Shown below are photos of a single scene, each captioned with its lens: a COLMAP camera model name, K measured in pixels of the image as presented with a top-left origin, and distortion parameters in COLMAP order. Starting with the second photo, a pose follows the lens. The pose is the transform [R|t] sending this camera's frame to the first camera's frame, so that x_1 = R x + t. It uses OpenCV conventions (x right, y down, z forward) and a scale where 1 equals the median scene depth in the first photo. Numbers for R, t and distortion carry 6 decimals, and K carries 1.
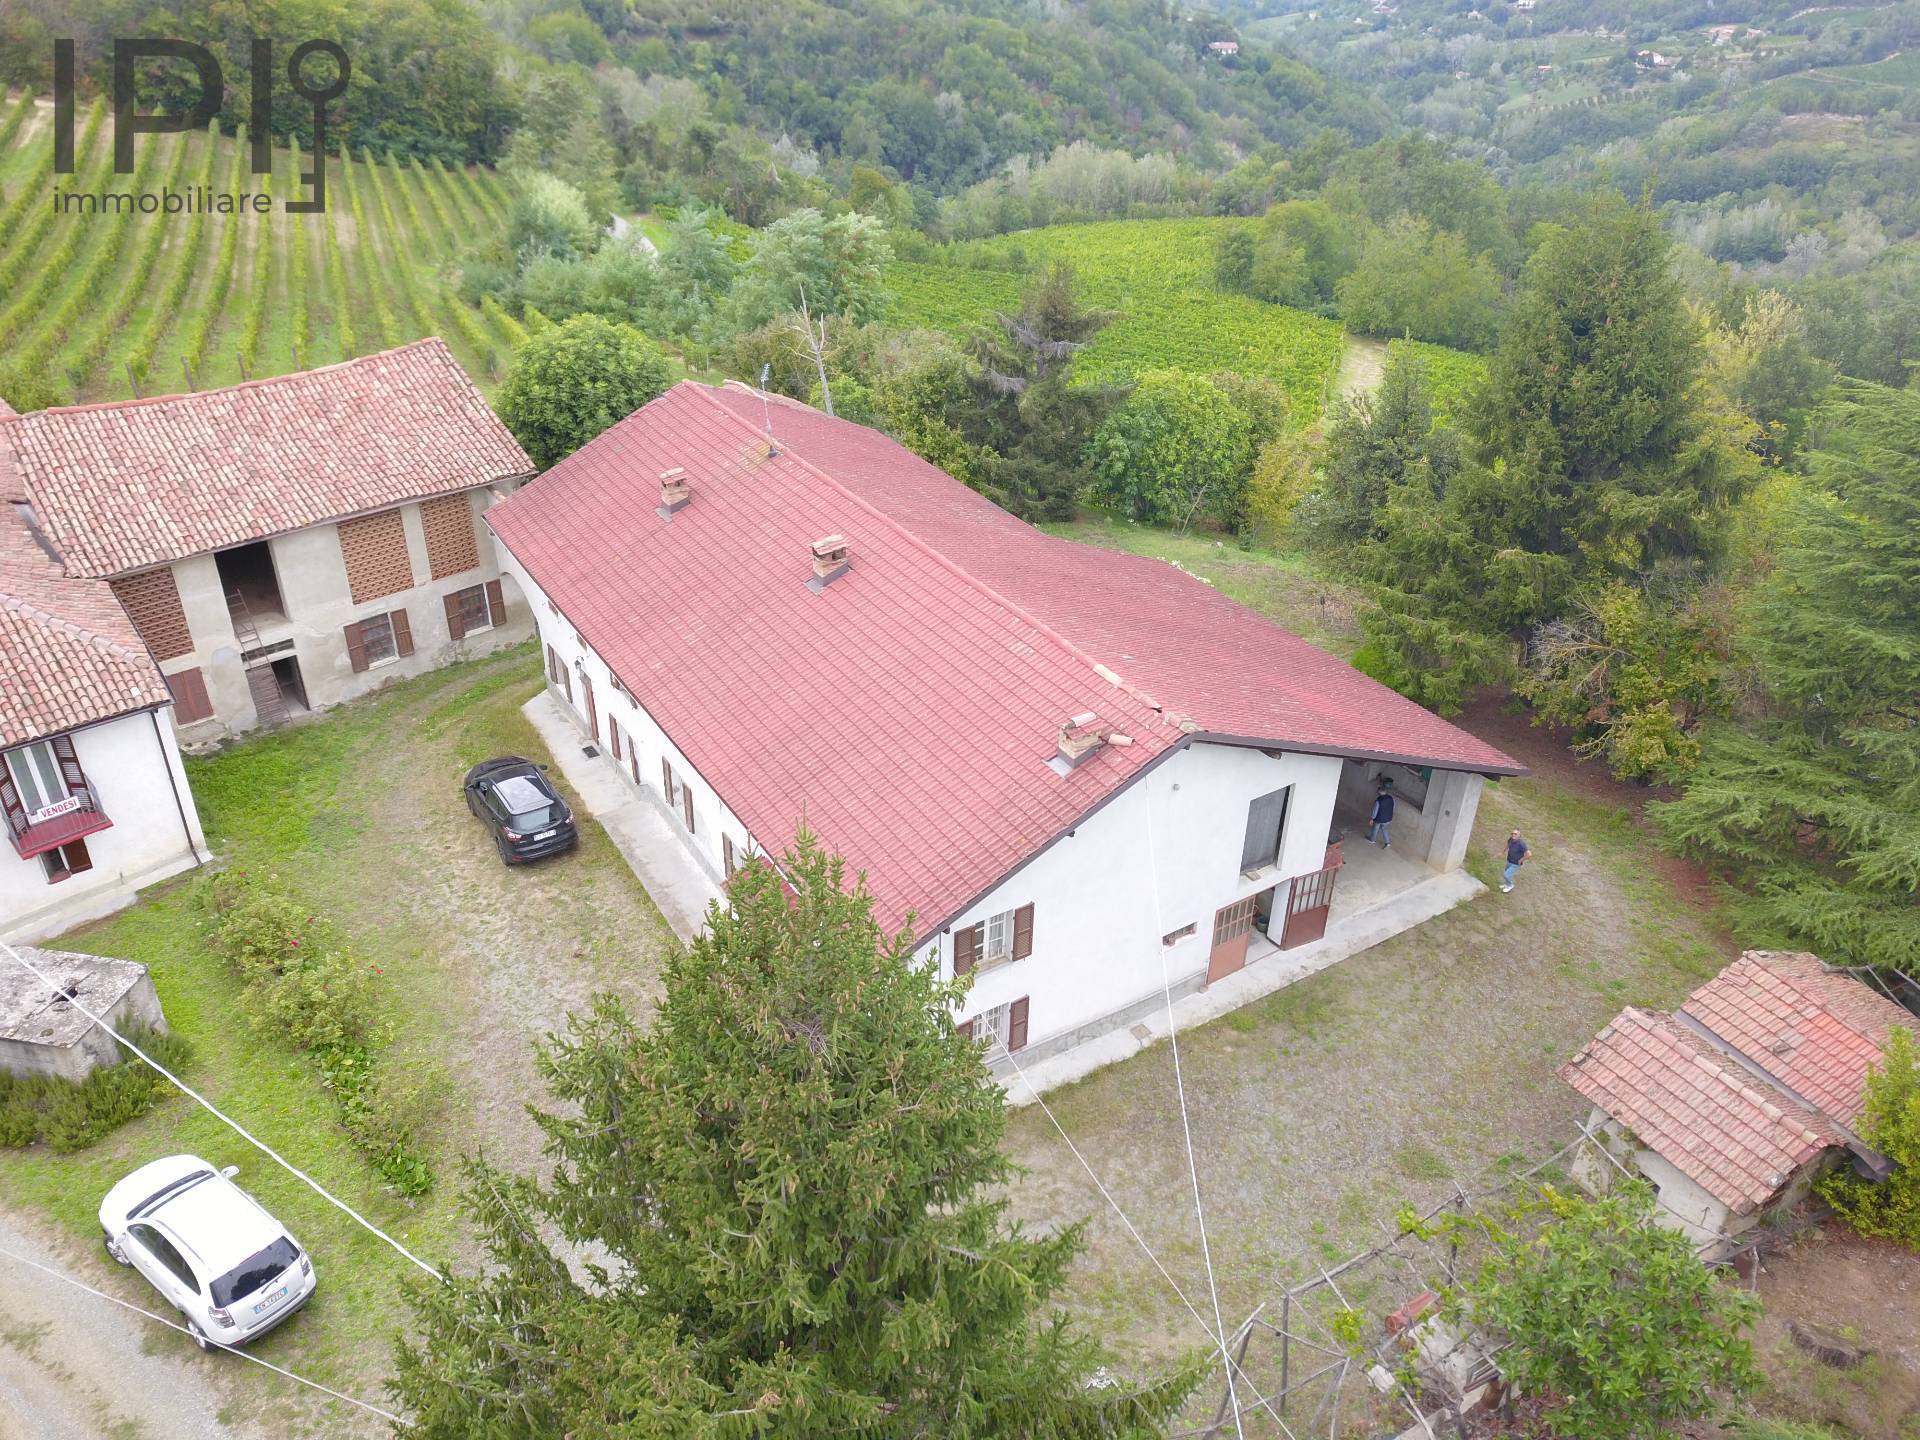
lens RADIAL K [[1480.5, 0, 973.4], [0, 1480.5, 710.0], [0, 0, 1]] dist [0.004662, -0.003441]
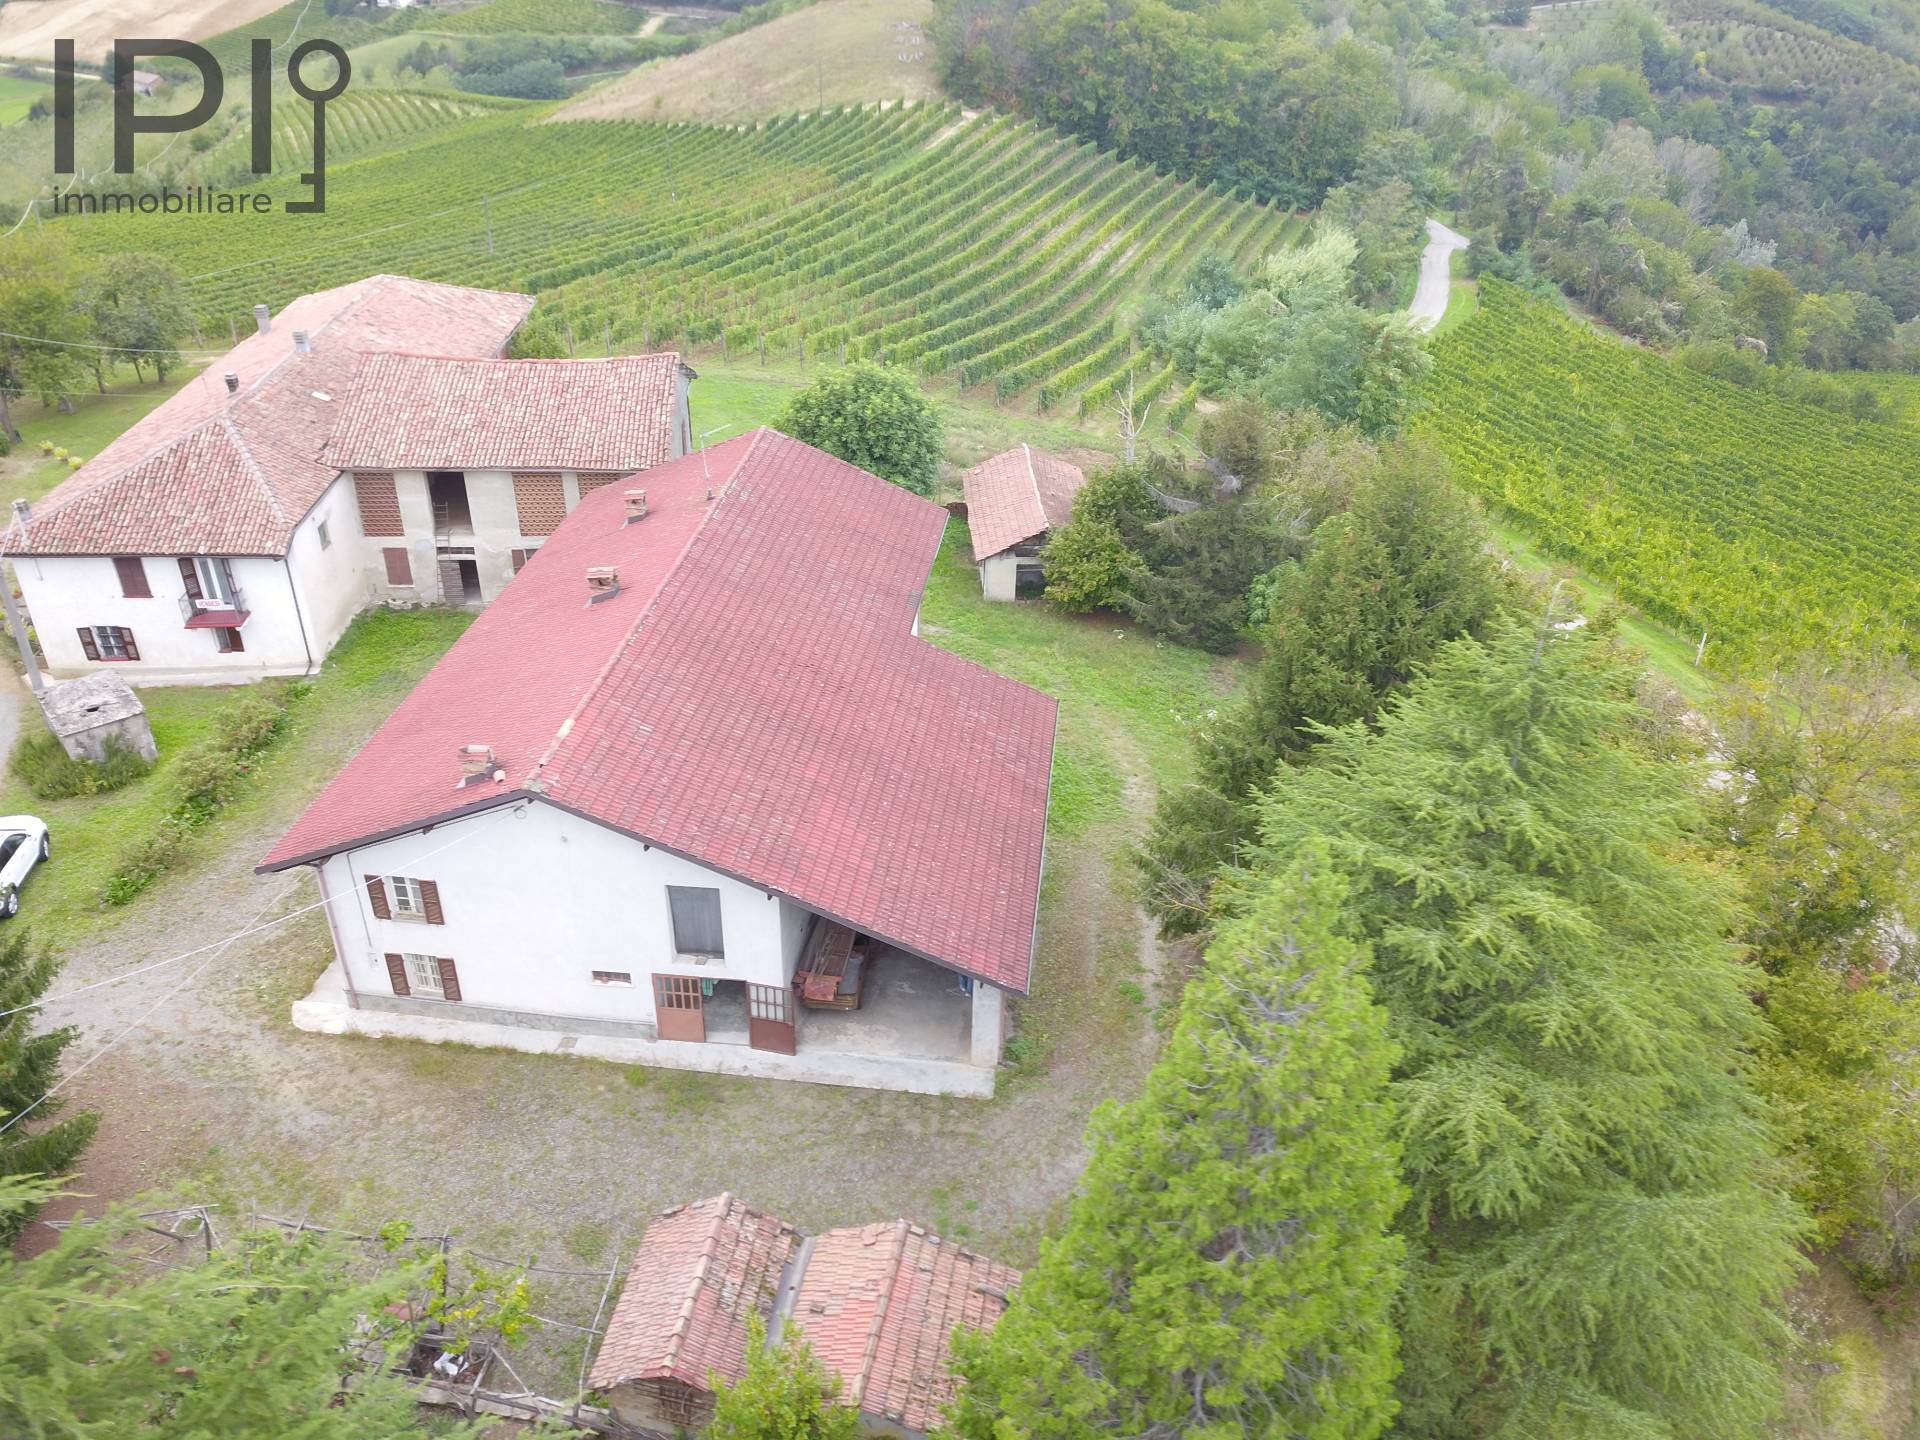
lens RADIAL K [[1480.5, 0, 956.2], [0, 1480.5, 730.8], [0, 0, 1]] dist [0.004662, -0.003441]
pose [[0.771613, 0.321953, -0.548598, 0.765699], [-0.325689, 0.940790, 0.094030, -0.183676], [0.546388, 0.106117, 0.830782, 0.159795]]
